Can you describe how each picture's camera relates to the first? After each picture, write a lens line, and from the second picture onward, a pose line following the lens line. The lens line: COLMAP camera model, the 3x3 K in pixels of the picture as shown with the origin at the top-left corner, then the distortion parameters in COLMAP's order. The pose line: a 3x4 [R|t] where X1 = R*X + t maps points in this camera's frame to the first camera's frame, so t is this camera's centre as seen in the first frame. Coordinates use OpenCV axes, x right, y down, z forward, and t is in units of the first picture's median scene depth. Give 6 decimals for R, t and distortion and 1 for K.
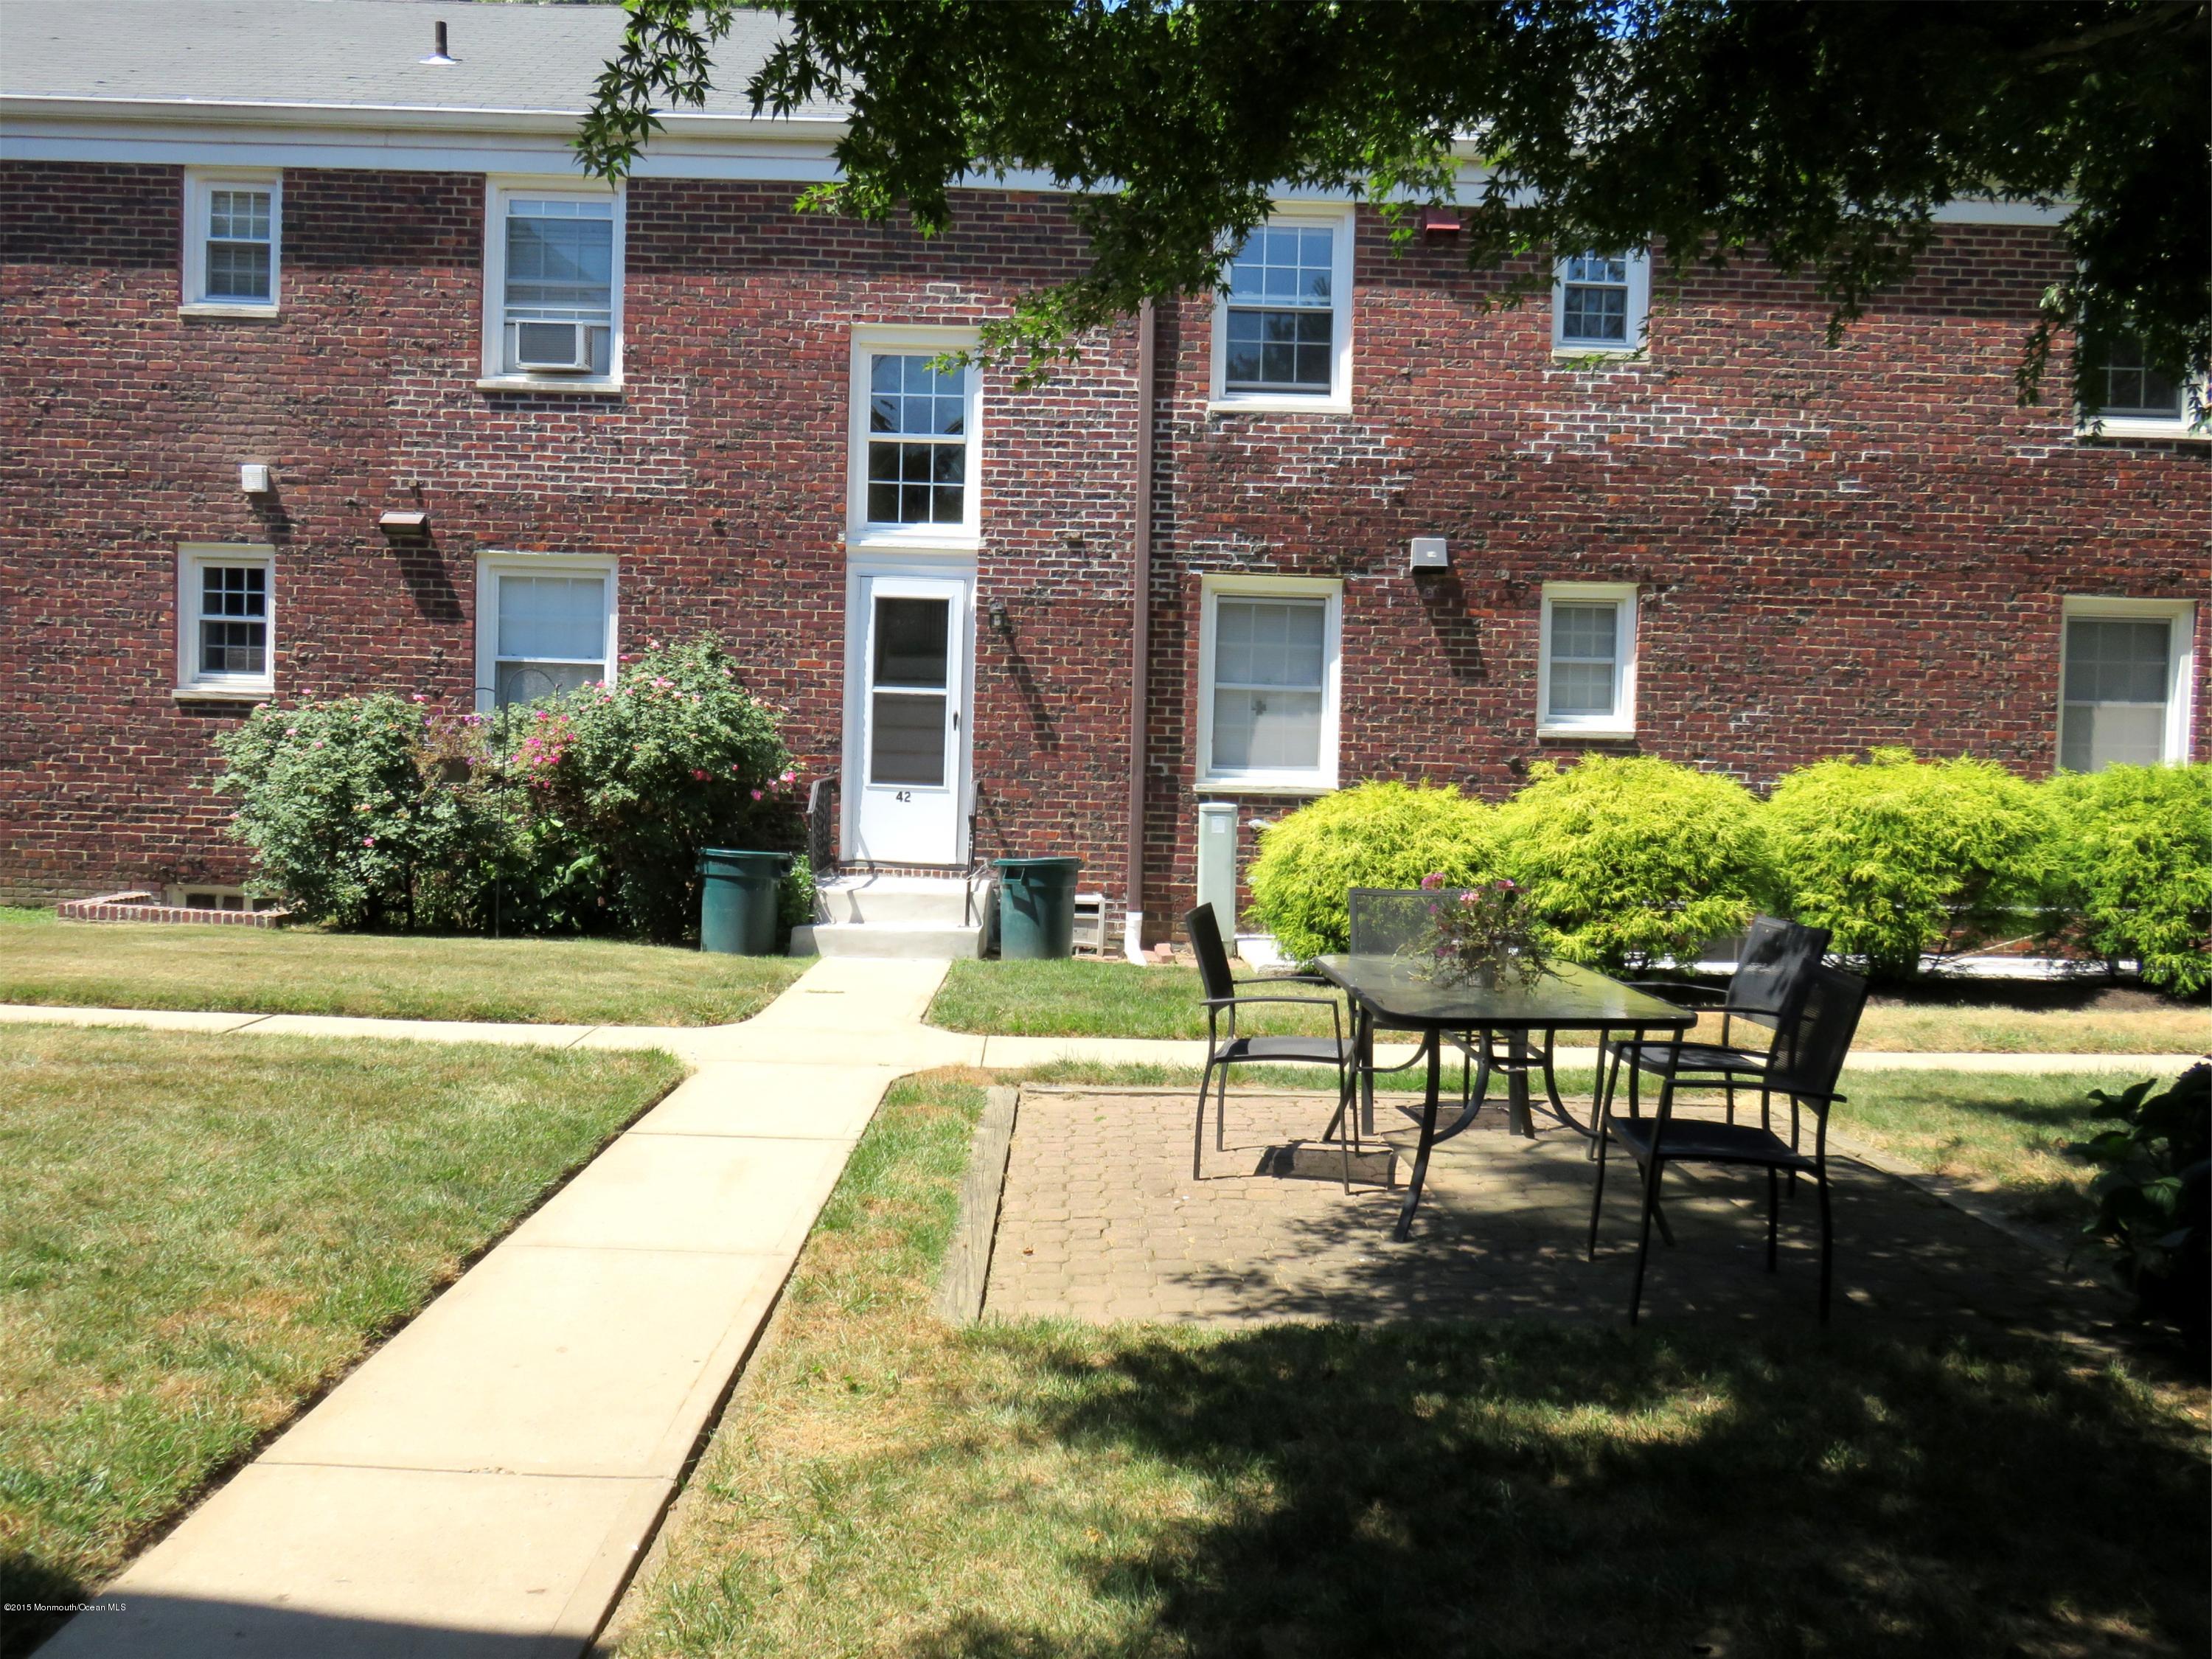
lens RADIAL K [[1794.0, 0, 1116.8], [0, 1794.0, 838.5], [0, 0, 1]] dist [-0.025166, 0.006555]
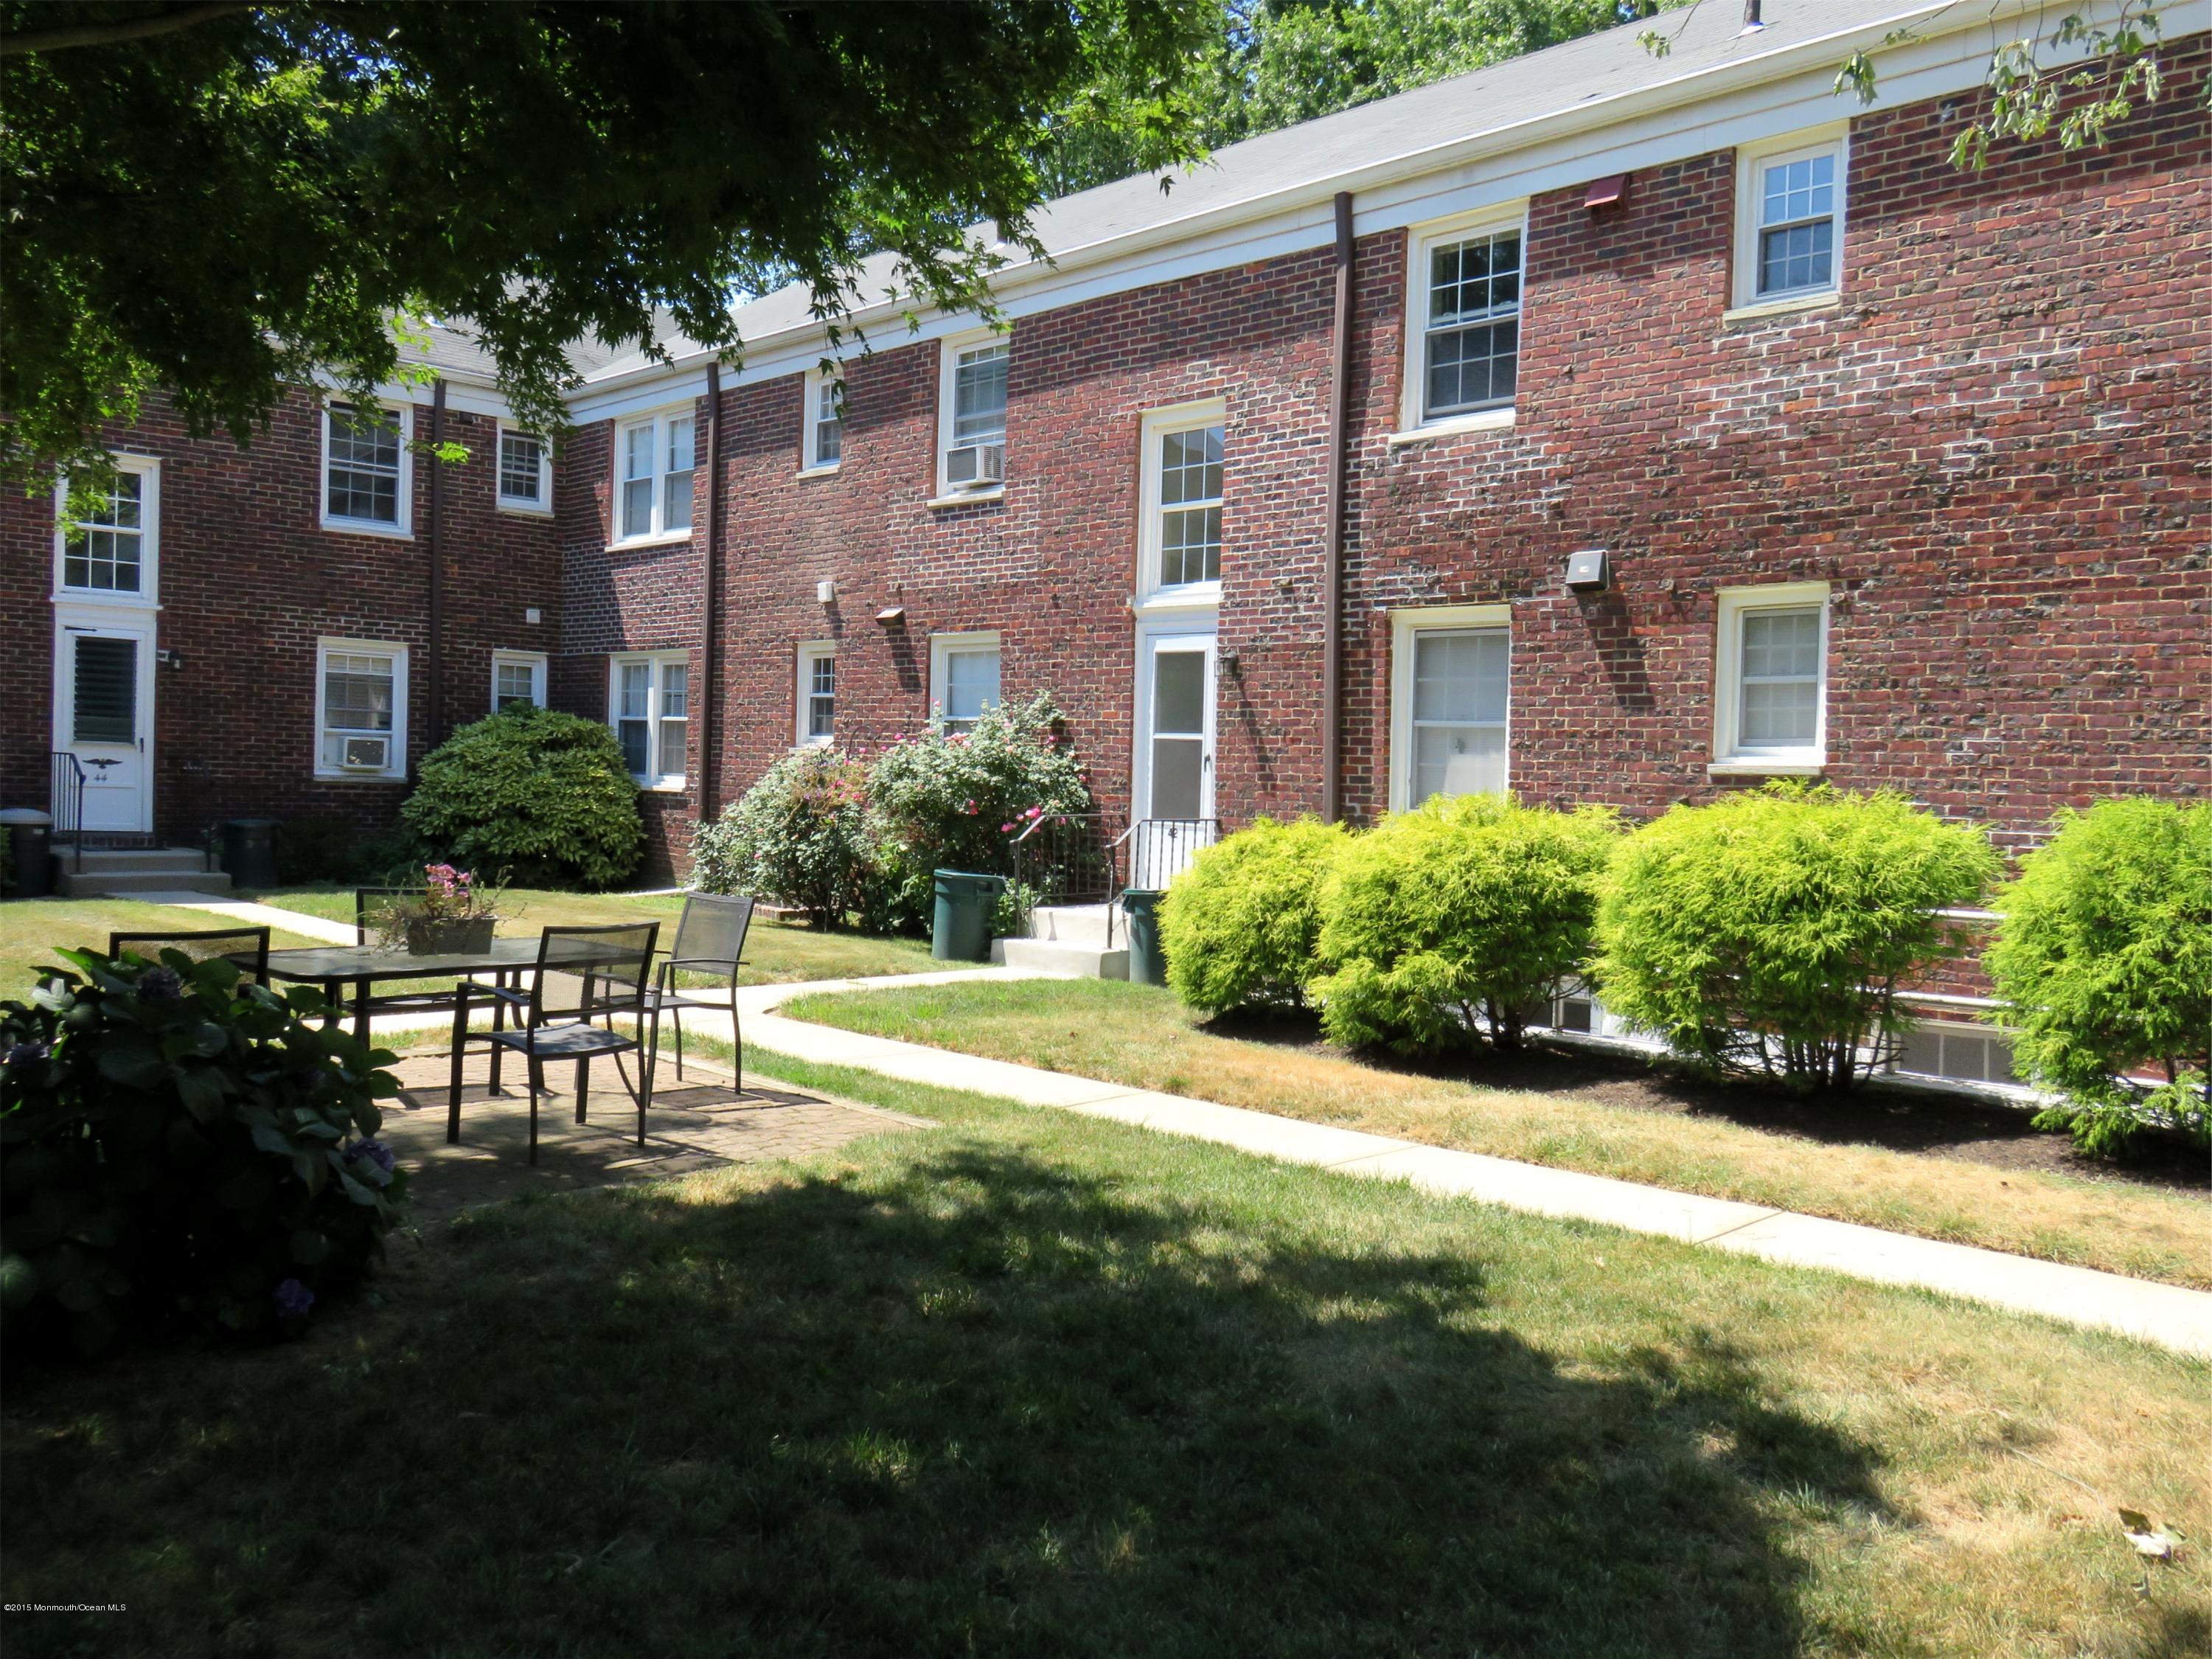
lens RADIAL K [[1794.0, 0, 1116.8], [0, 1794.0, 838.5], [0, 0, 1]] dist [-0.025166, 0.006555]
pose [[0.686592, 0.017451, -0.726834, 0.661049], [-0.043827, 0.998887, -0.017417, 0.000487], [0.725721, 0.043813, 0.686592, 0.226802]]
